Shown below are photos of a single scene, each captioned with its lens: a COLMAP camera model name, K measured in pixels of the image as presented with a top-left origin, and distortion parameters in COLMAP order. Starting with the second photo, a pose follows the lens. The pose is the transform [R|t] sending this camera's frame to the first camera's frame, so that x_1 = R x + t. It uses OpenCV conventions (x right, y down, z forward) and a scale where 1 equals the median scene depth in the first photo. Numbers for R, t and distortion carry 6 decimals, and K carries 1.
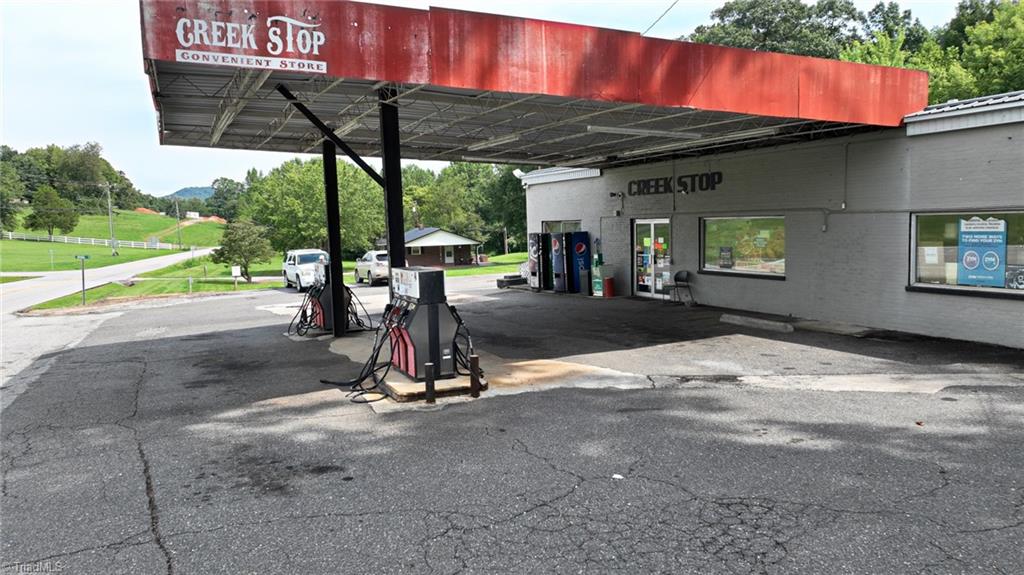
lens RADIAL K [[720.2, 0, 512.0], [0, 720.2, 287.5], [0, 0, 1]] dist [0.003074, 0.012019]
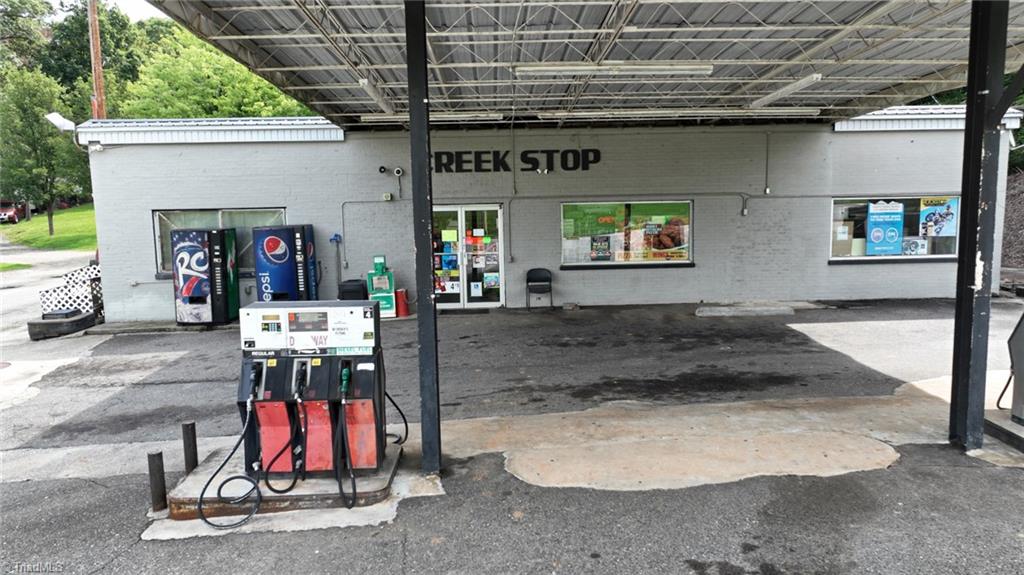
lens RADIAL K [[720.2, 0, 512.0], [0, 720.2, 287.5], [0, 0, 1]] dist [0.003074, 0.012019]
pose [[0.412758, -0.089342, 0.906449, -0.723996], [0.091408, 0.994217, 0.056369, -0.070890], [-0.906242, 0.059590, 0.418538, 0.975364]]
